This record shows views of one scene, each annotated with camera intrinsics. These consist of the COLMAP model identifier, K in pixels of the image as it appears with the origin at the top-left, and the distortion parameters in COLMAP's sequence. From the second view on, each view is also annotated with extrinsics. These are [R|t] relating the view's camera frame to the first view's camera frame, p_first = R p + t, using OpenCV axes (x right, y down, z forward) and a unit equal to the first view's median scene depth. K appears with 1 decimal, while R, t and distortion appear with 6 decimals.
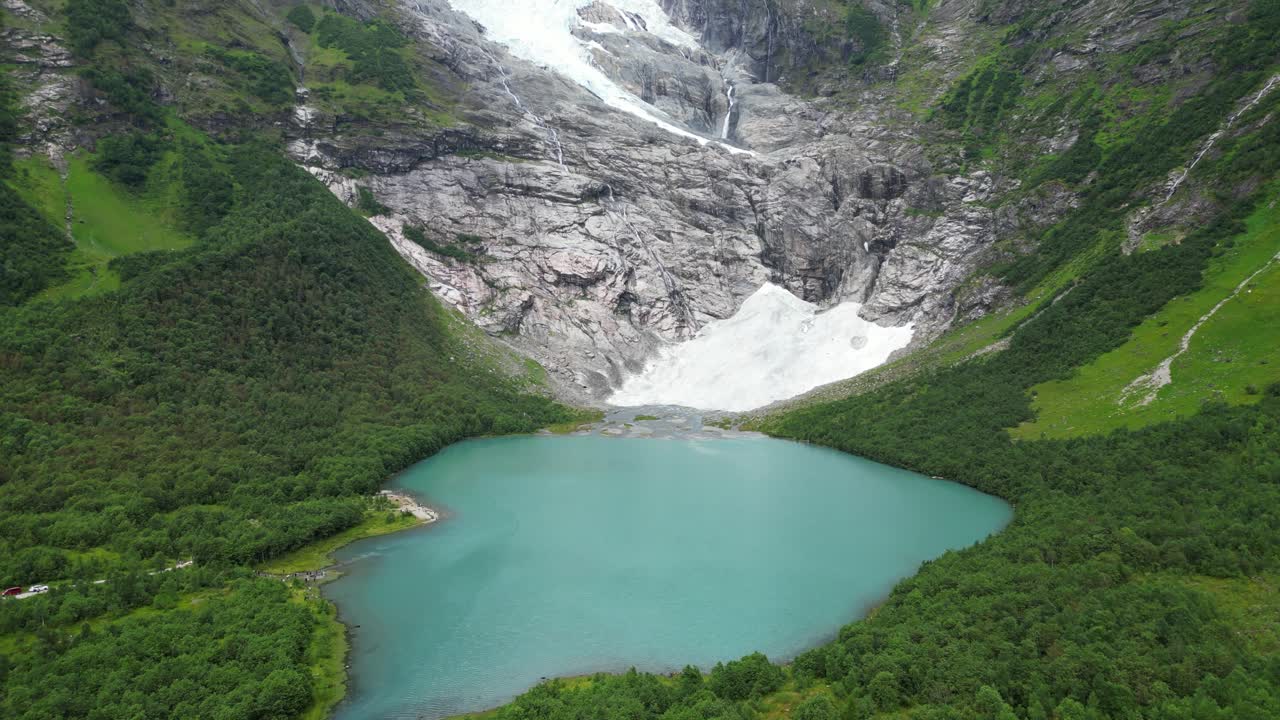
lens RADIAL K [[925.6, 0, 640.0], [0, 925.6, 360.0], [0, 0, 1]] dist [0.008150, 0.001623]
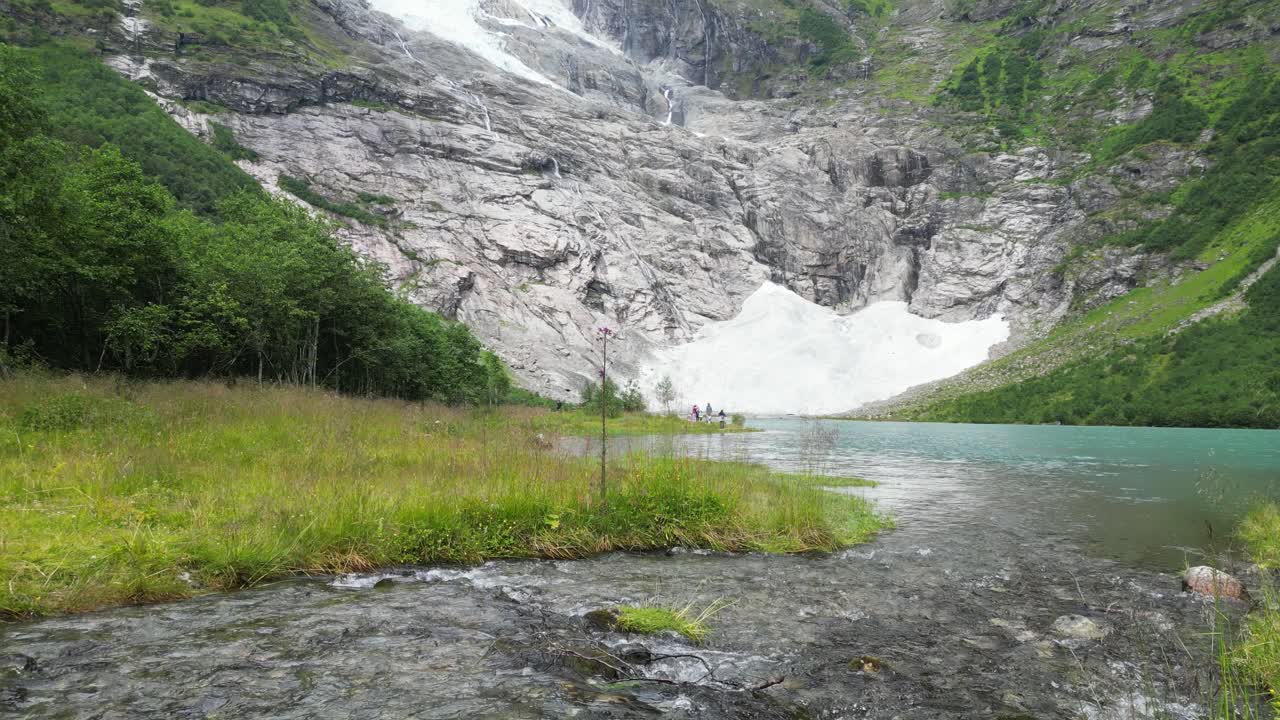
lens RADIAL K [[925.6, 0, 640.0], [0, 925.6, 360.0], [0, 0, 1]] dist [0.008150, 0.001623]
pose [[0.985163, 0.017663, 0.170709, -0.098426], [-0.000275, 0.994851, -0.101349, 0.060218], [-0.171620, 0.099798, 0.980095, 0.266962]]
